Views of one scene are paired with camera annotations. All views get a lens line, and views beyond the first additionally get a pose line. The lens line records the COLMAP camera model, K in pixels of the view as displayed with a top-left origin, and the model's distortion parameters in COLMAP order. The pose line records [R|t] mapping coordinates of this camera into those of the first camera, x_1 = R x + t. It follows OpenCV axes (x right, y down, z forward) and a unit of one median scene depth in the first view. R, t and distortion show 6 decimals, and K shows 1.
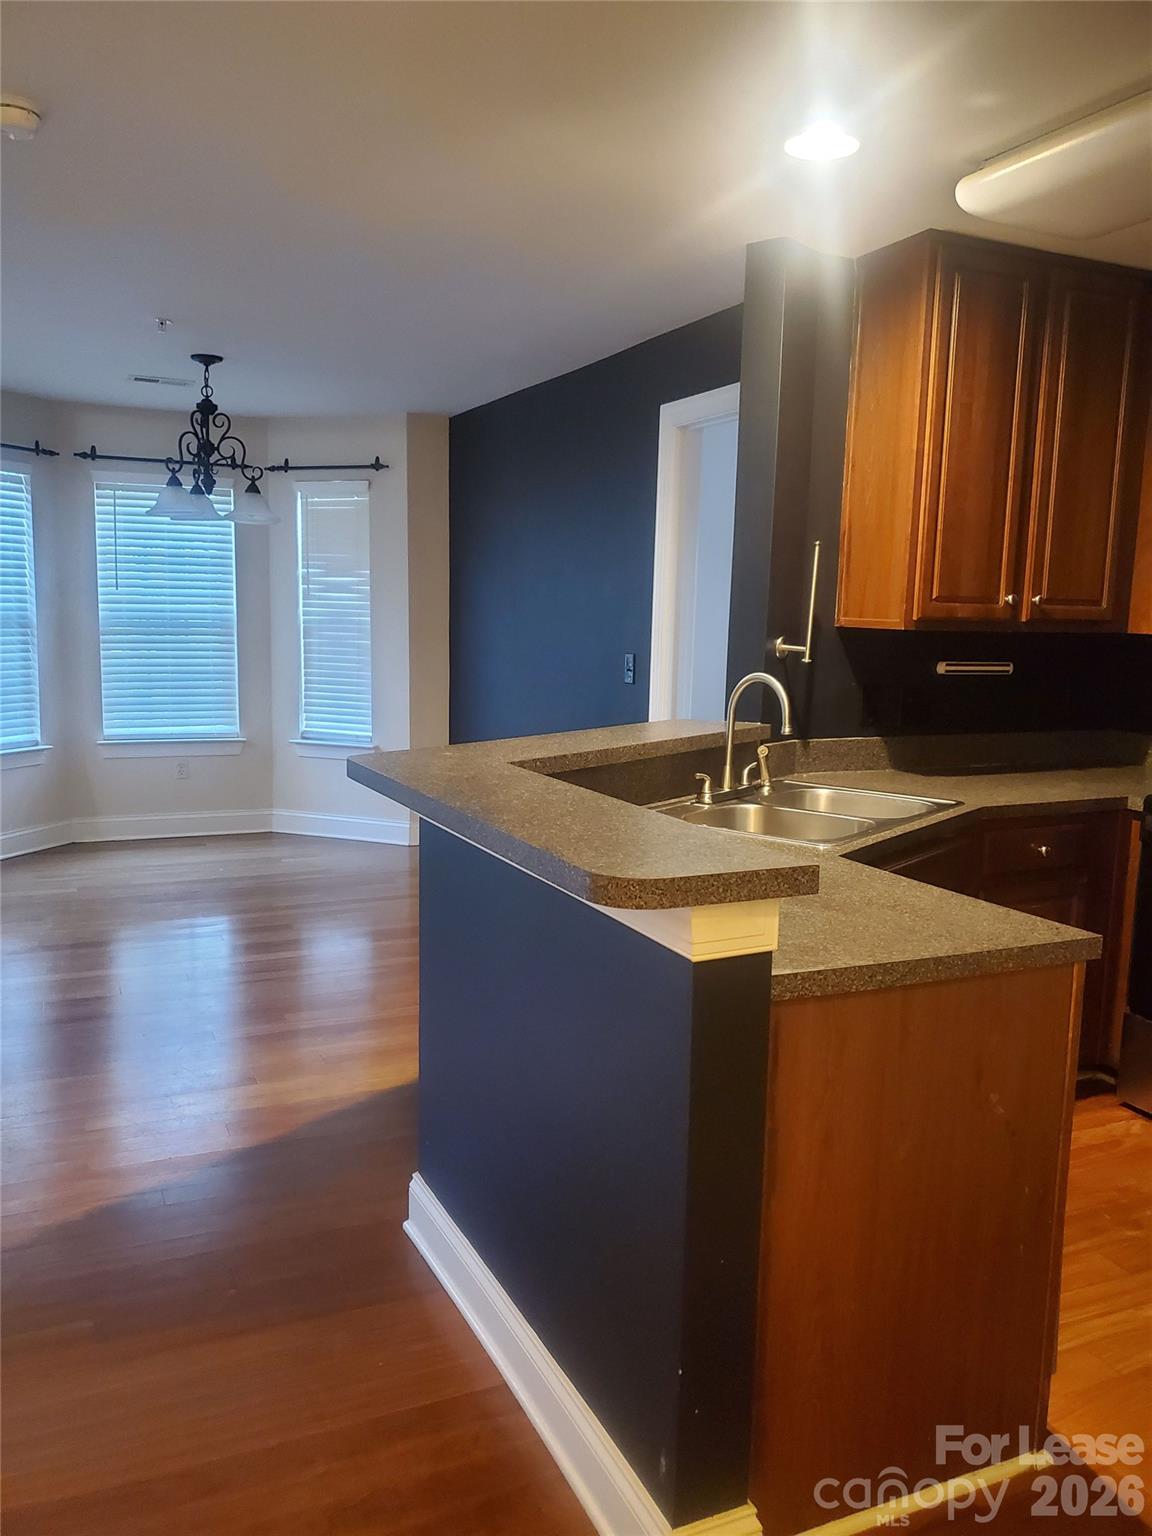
lens RADIAL K [[1200.7, 0, 577.8], [0, 1200.7, 714.3], [0, 0, 1]] dist [0.086554, -0.254030]
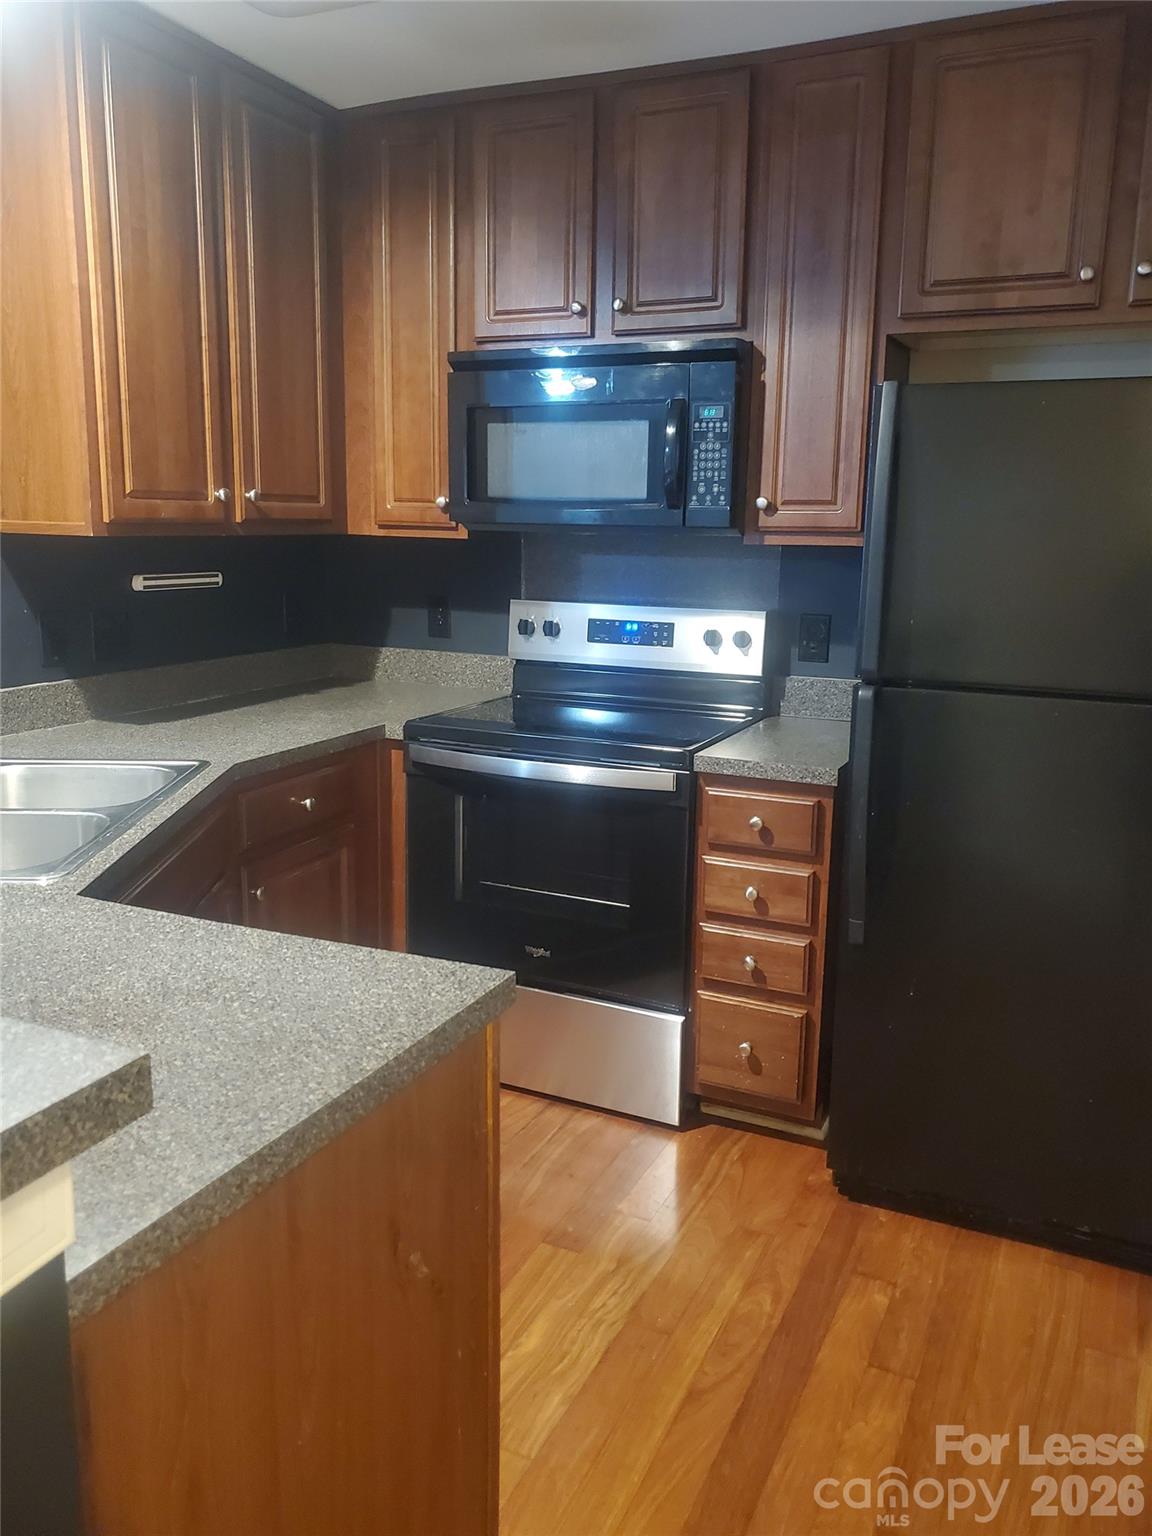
lens RADIAL K [[1170.0, 0, 579.9], [0, 1170.0, 744.5], [0, 0, 1]] dist [0.012164, 0.000305]
pose [[0.761622, -0.138066, 0.633142, 0.031379], [0.064007, 0.988290, 0.138515, -0.032421], [-0.644852, -0.064971, 0.761541, 0.333129]]
